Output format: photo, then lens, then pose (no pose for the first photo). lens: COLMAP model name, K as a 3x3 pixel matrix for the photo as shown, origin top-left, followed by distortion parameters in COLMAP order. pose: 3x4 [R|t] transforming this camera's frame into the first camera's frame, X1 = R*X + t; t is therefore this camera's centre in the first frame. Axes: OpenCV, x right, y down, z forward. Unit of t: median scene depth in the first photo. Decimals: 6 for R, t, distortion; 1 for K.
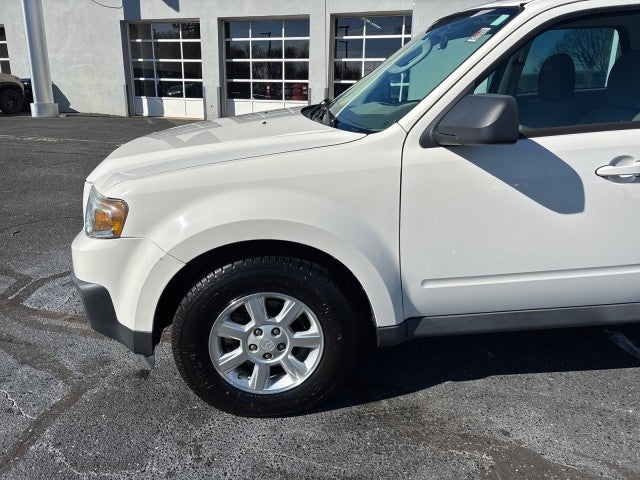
lens RADIAL K [[488.1, 0, 313.3], [0, 488.1, 238.4], [0, 0, 1]] dist [0.038532, -0.006502]
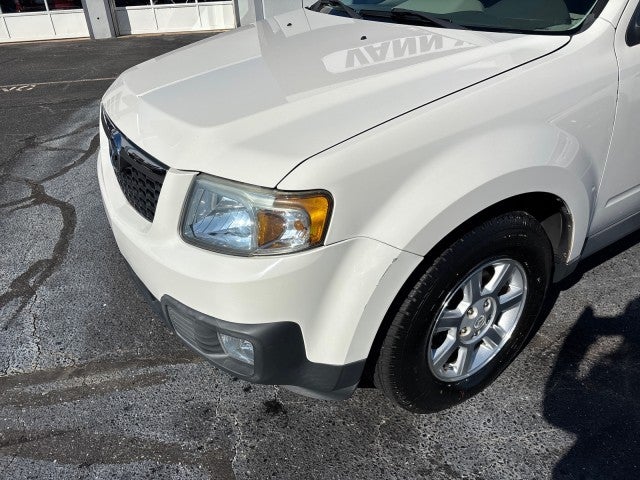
lens RADIAL K [[495.0, 0, 336.0], [0, 495.0, 235.0], [0, 0, 1]] dist [0.012445, 0.003353]
pose [[0.881989, -0.260464, 0.392752, -0.585808], [0.189872, 0.959153, 0.209699, -0.138280], [-0.431328, -0.110380, 0.895417, 0.374393]]
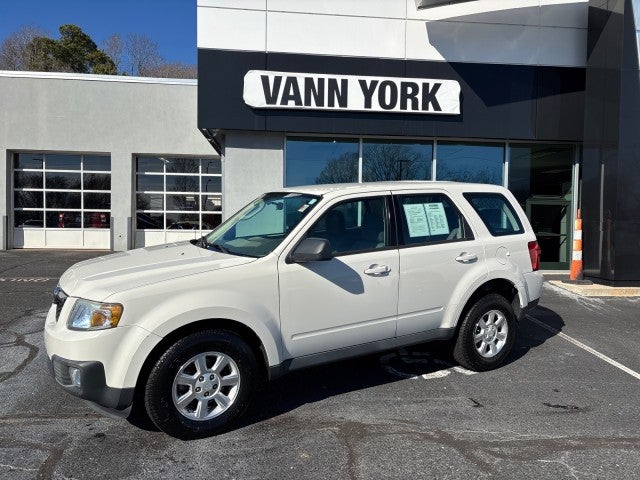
lens RADIAL K [[488.1, 0, 313.3], [0, 488.1, 238.4], [0, 0, 1]] dist [0.038532, -0.006502]
pose [[0.911110, -0.020715, 0.411641, -0.429405], [0.120346, 0.968584, -0.217627, 0.136096], [-0.394201, 0.247822, 0.884980, -0.705969]]
